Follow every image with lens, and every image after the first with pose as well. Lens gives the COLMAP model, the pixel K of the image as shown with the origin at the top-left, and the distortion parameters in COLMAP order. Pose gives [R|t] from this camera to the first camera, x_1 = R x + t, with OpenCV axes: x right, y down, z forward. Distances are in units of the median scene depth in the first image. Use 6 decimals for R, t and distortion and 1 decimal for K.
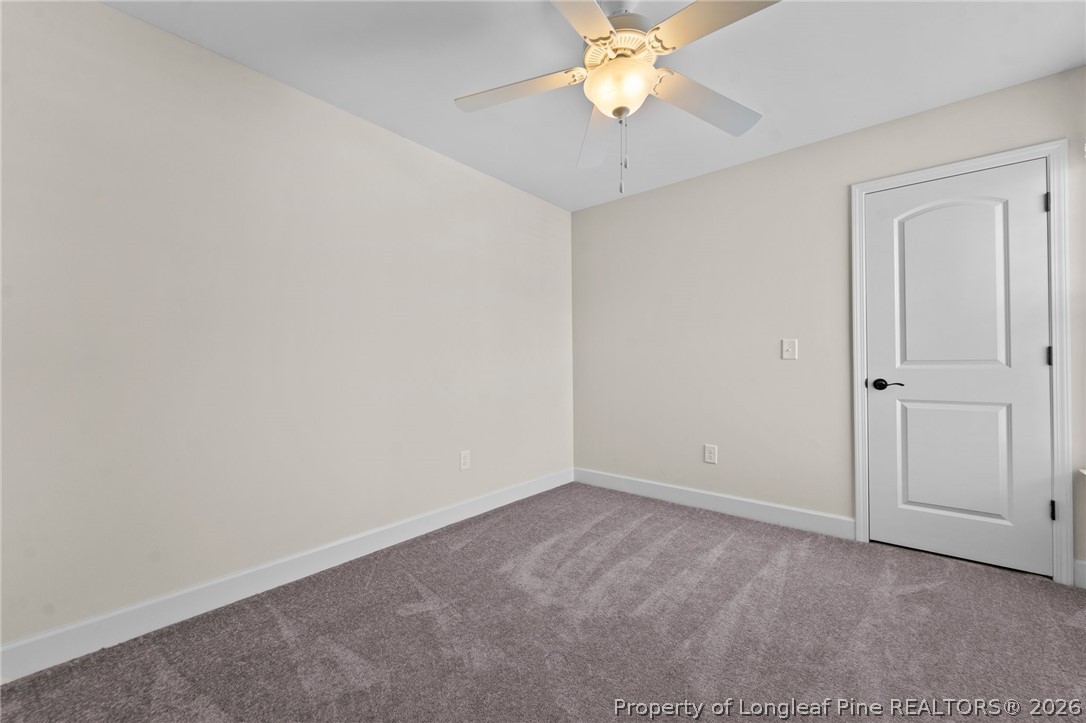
lens RADIAL K [[445.0, 0, 547.5], [0, 445.0, 359.6], [0, 0, 1]] dist [-0.000127, -0.001309]
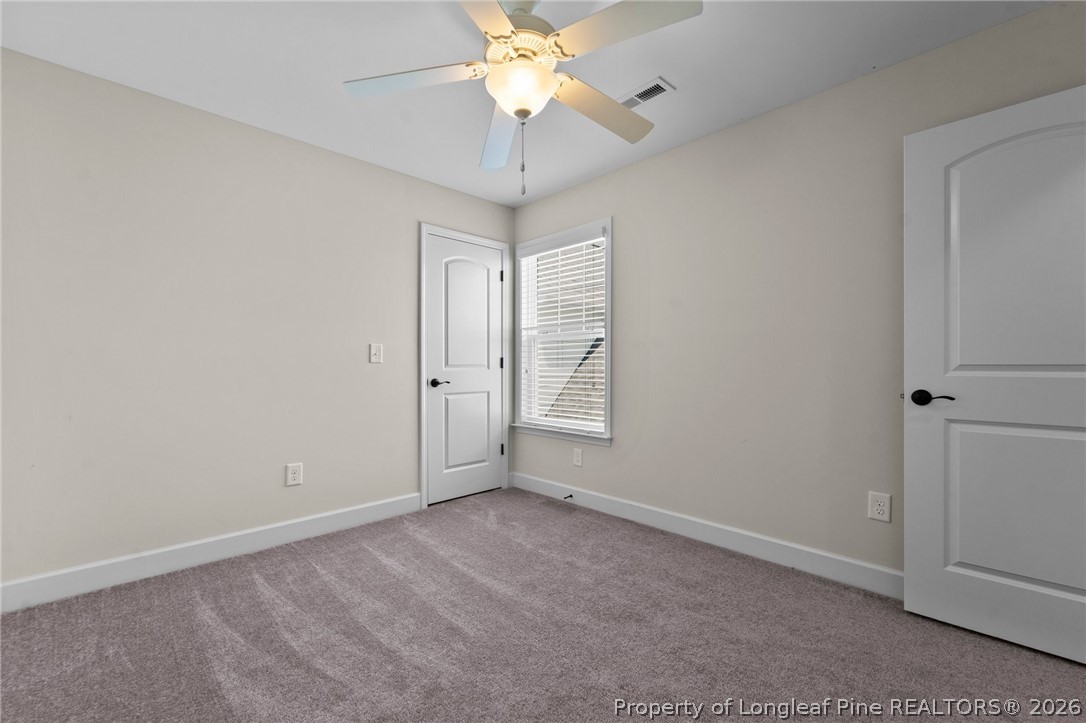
lens RADIAL K [[445.0, 0, 547.3], [0, 445.0, 366.6], [0, 0, 1]] dist [-0.000127, -0.001309]
pose [[0.092059, 0.003710, 0.995747, -0.519673], [-0.007618, 0.999966, -0.003021, 0.009296], [-0.995724, -0.007308, 0.092084, 0.545328]]
